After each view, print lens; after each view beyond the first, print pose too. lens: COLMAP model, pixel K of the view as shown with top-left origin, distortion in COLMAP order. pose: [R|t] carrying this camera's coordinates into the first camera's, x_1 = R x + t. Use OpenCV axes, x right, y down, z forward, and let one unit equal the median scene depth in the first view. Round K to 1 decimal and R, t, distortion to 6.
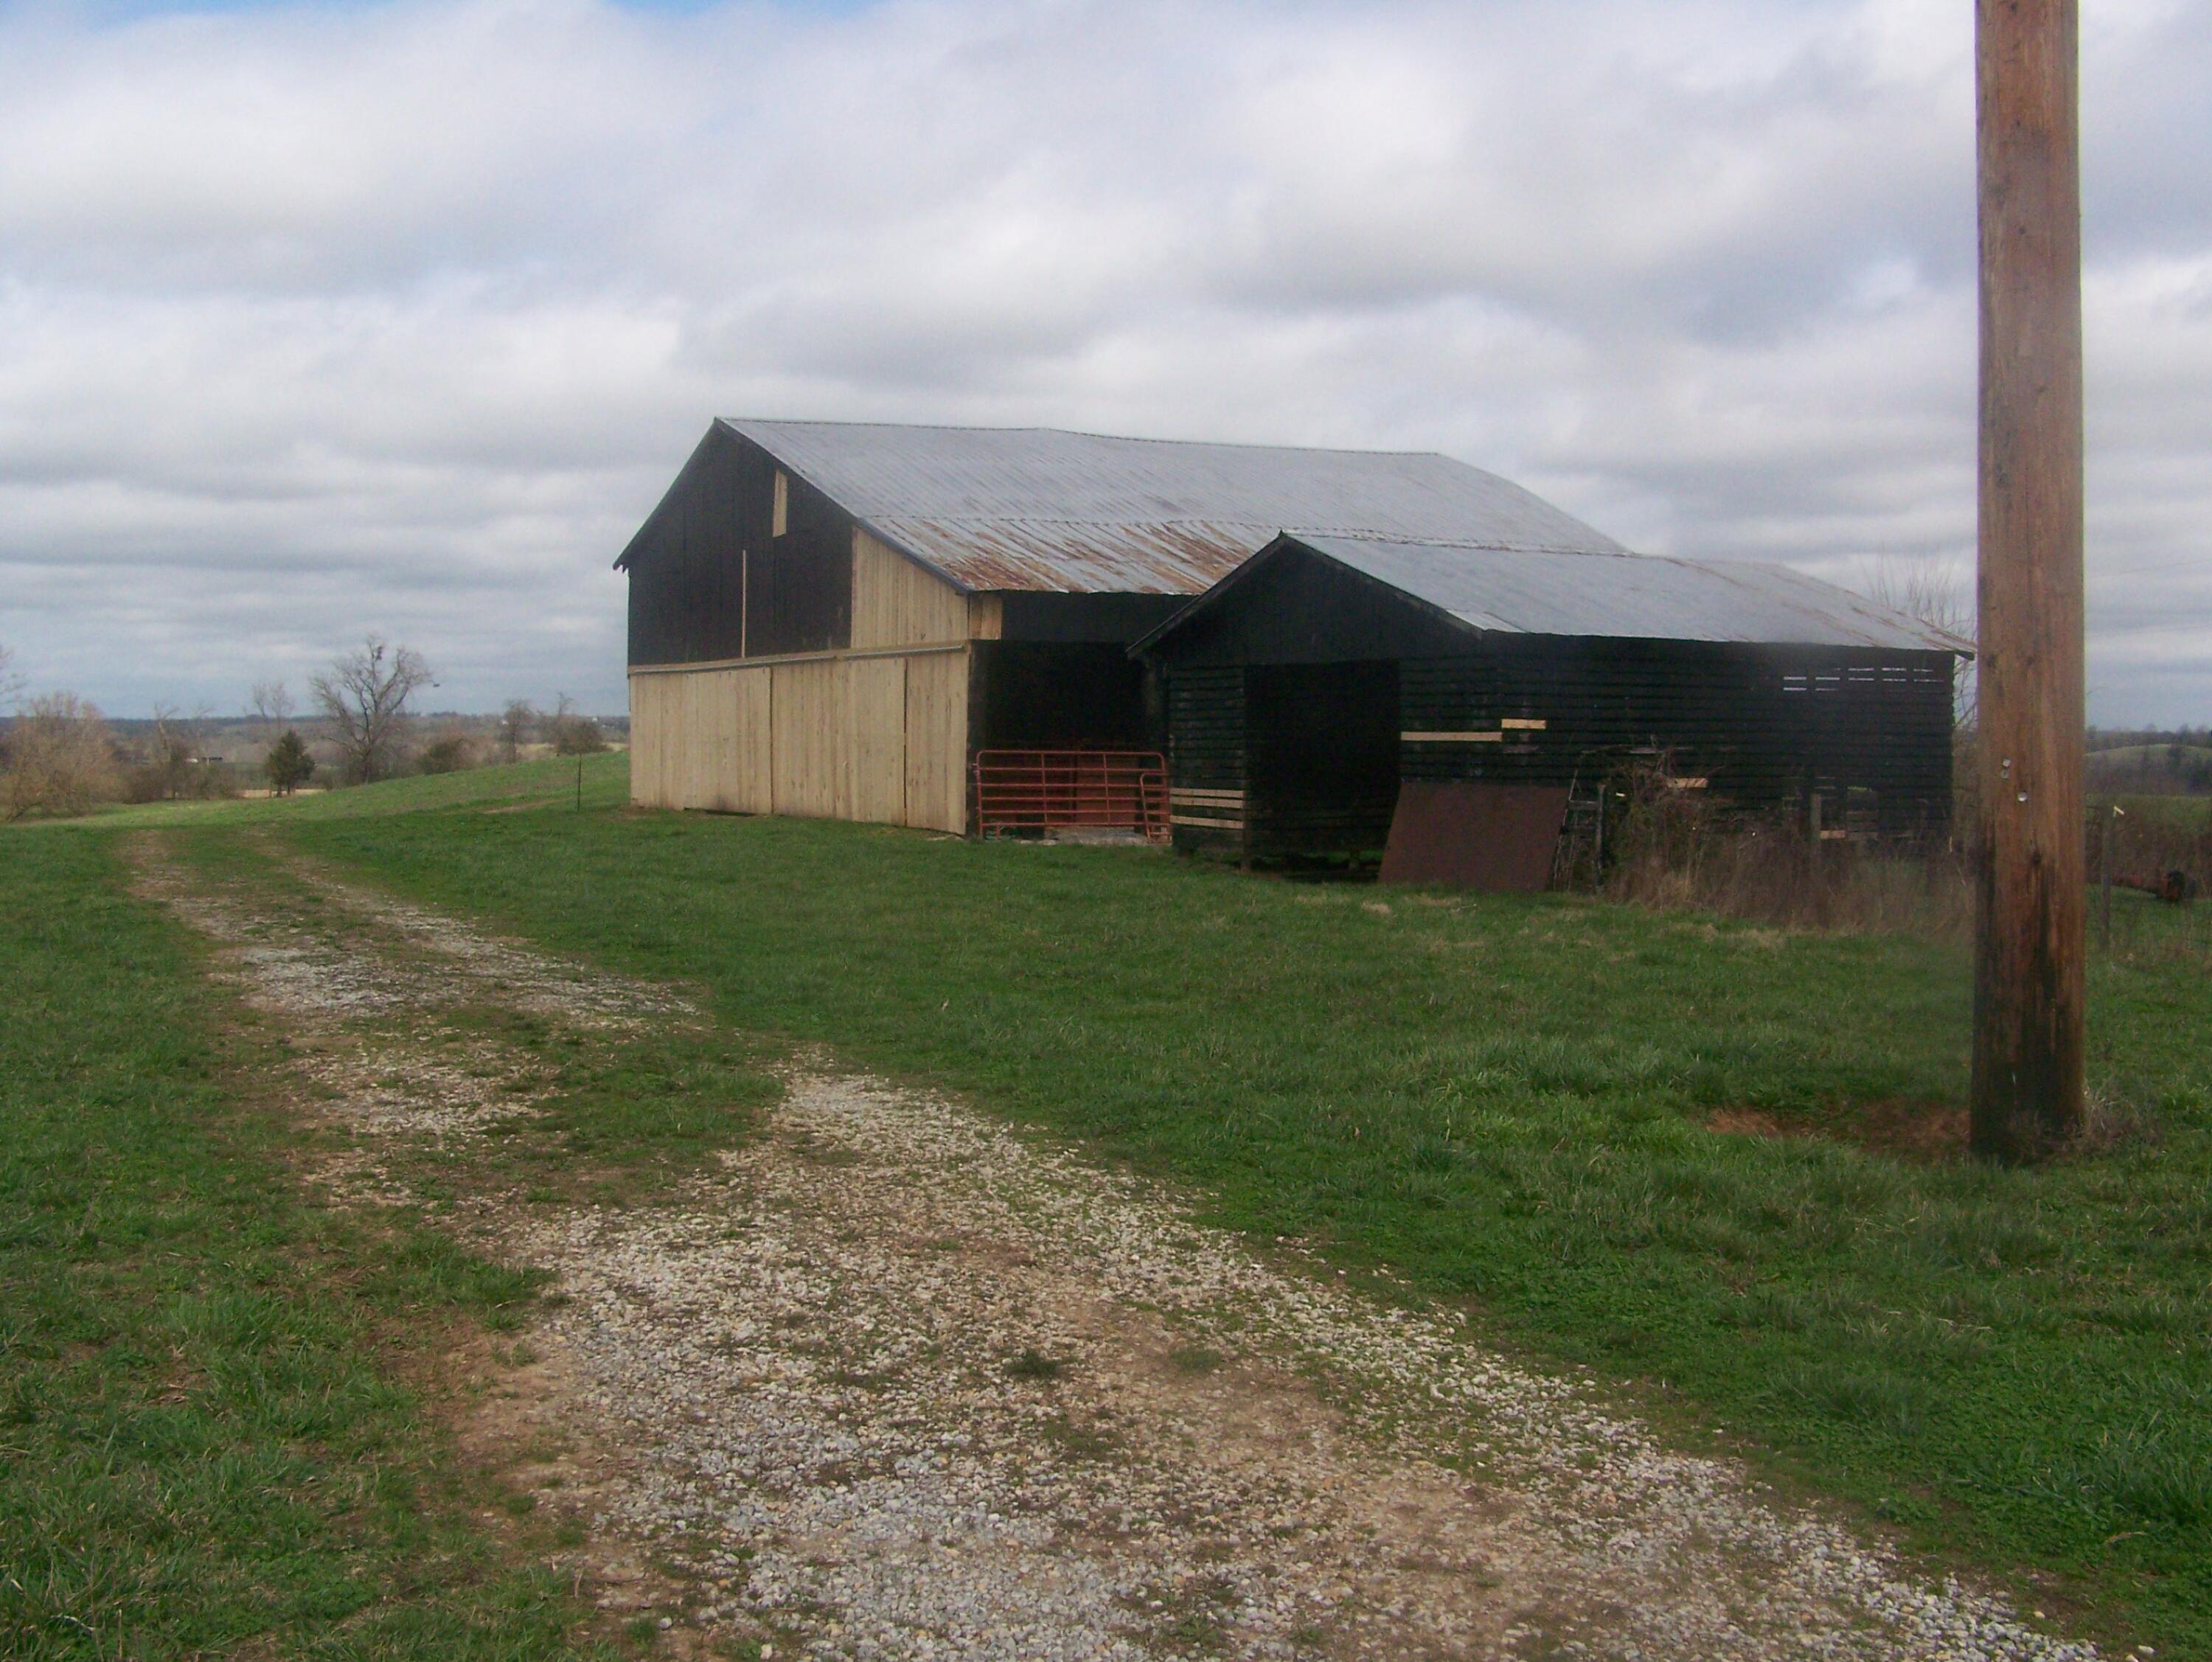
lens RADIAL K [[2338.6, 0, 1106.0], [0, 2338.6, 831.0], [0, 0, 1]] dist [-0.237351, 0.333038]
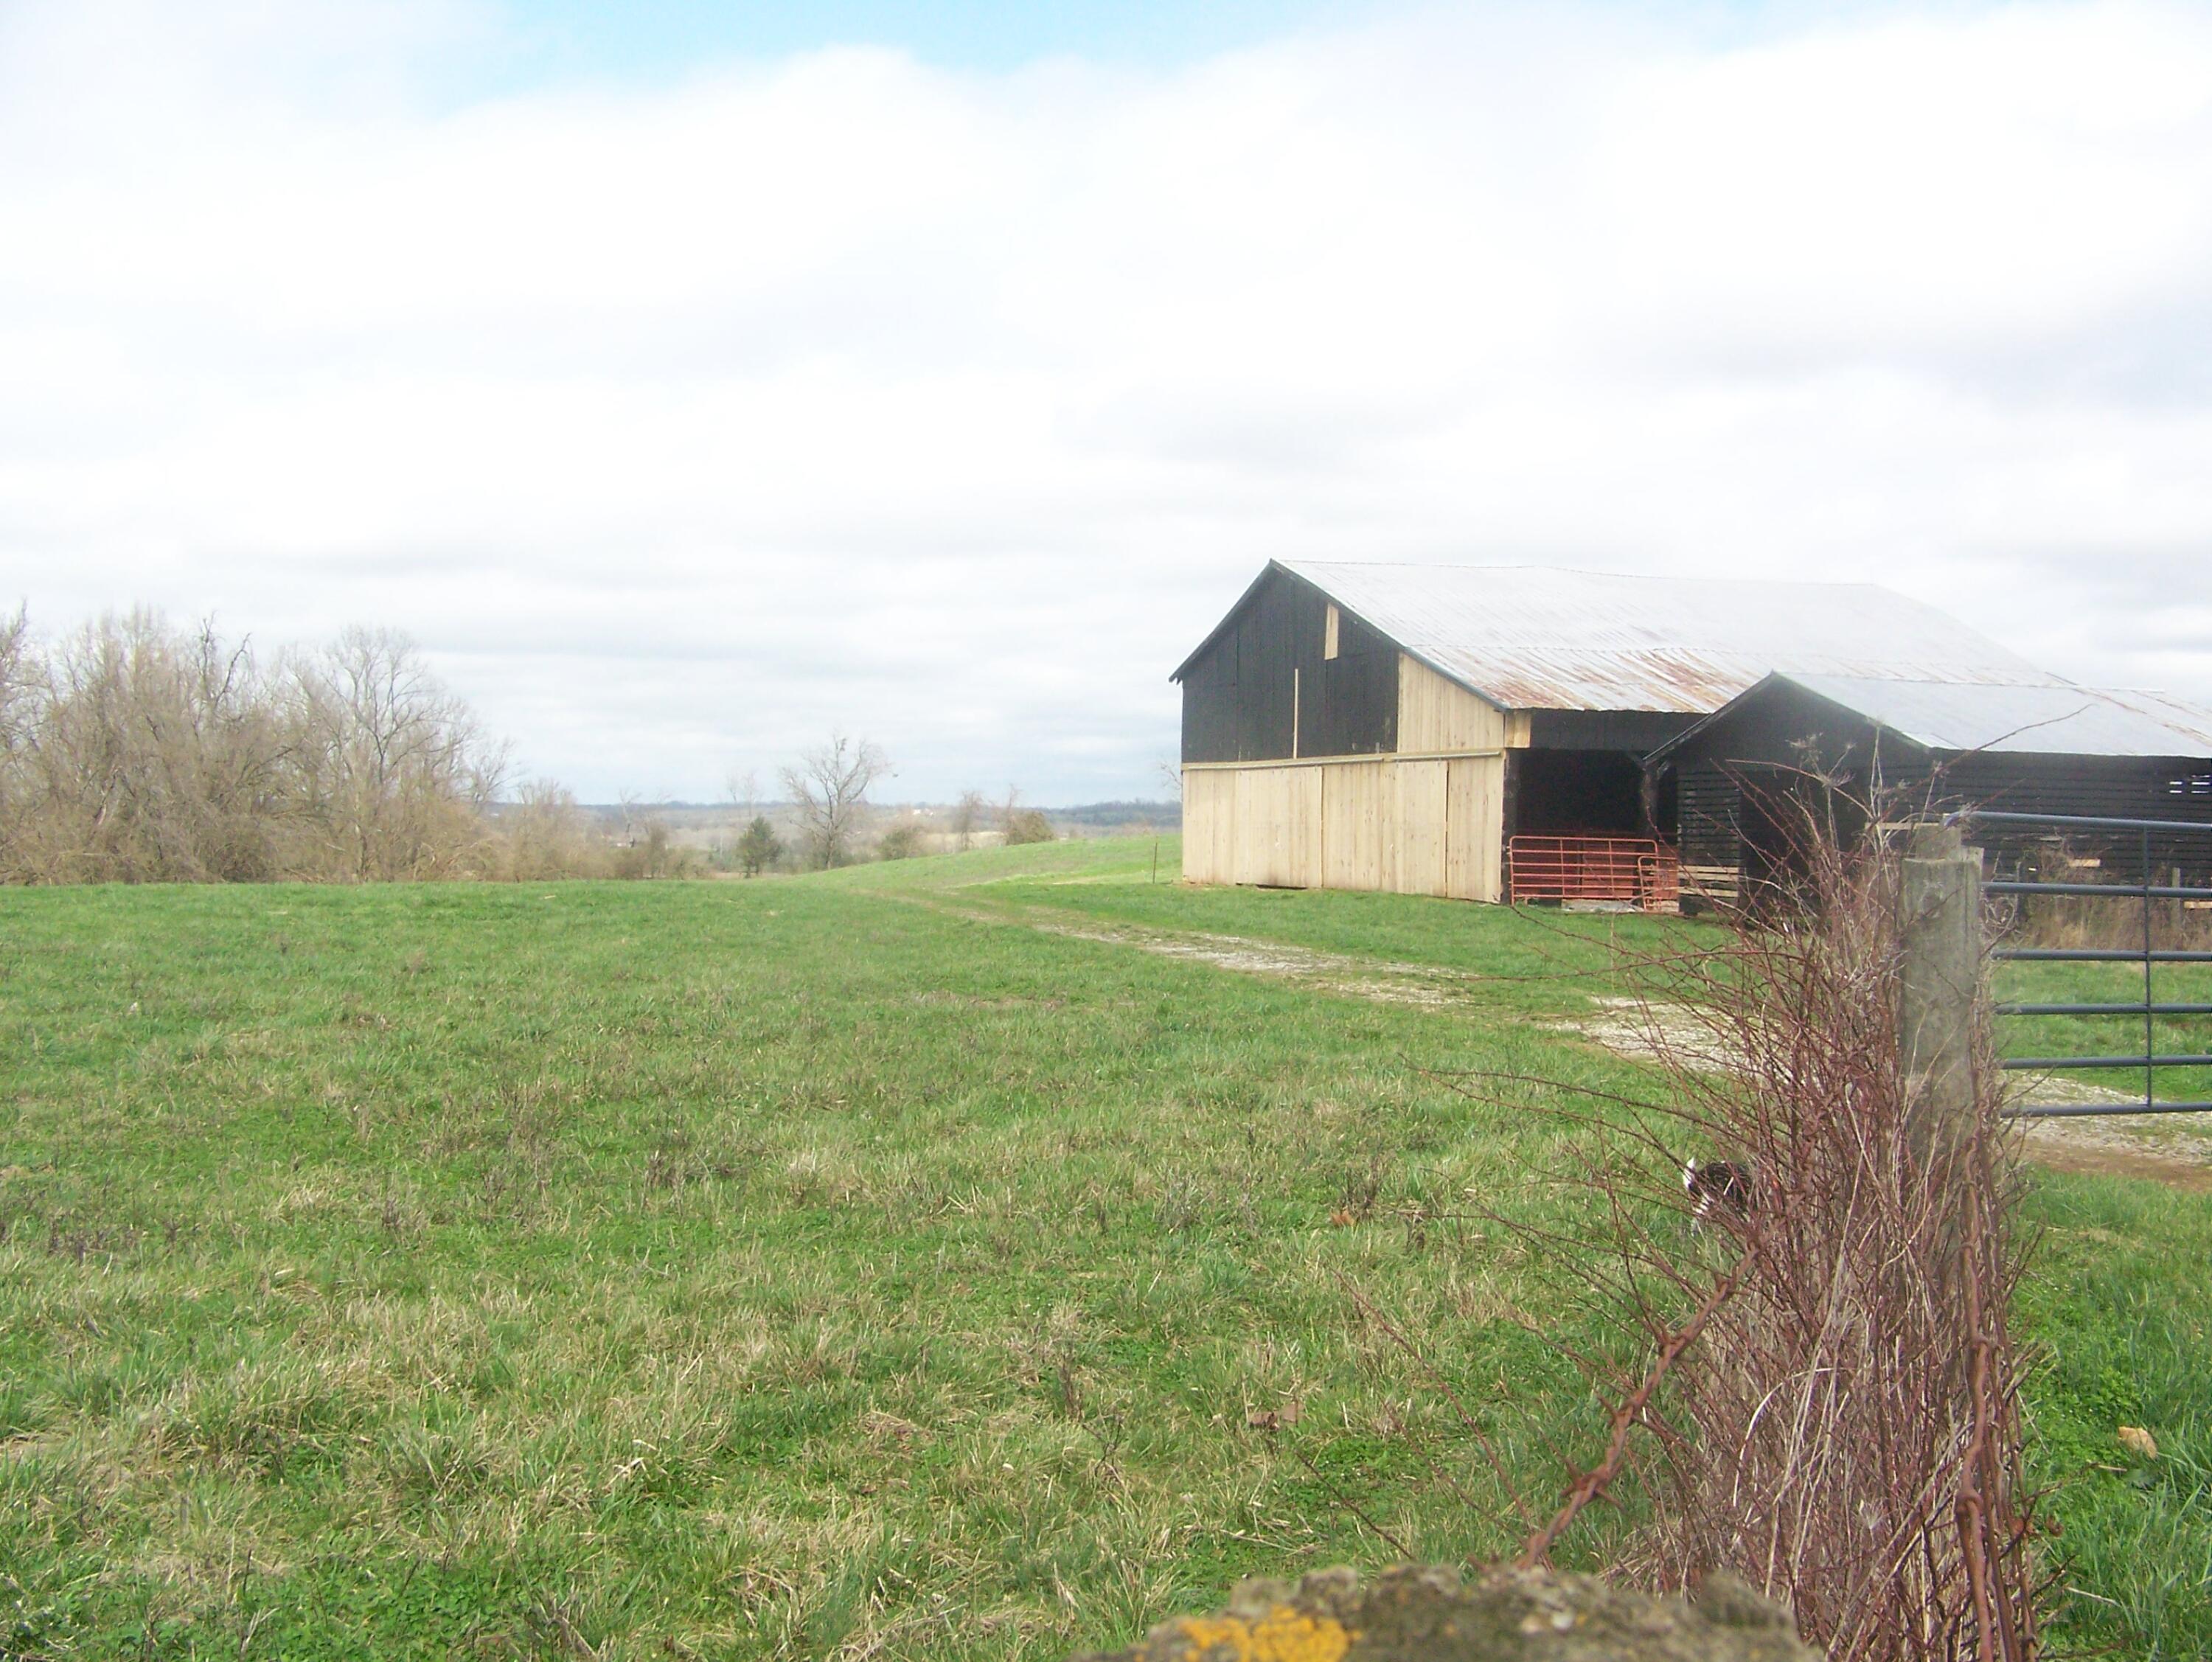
lens RADIAL K [[2323.5, 0, 1106.0], [0, 2323.5, 831.0], [0, 0, 1]] dist [-0.250513, 0.308011]
pose [[0.984683, 0.011049, -0.174003, -0.050046], [-0.018130, 0.999069, -0.039158, 0.013960], [0.173408, 0.041713, 0.983966, -0.233518]]
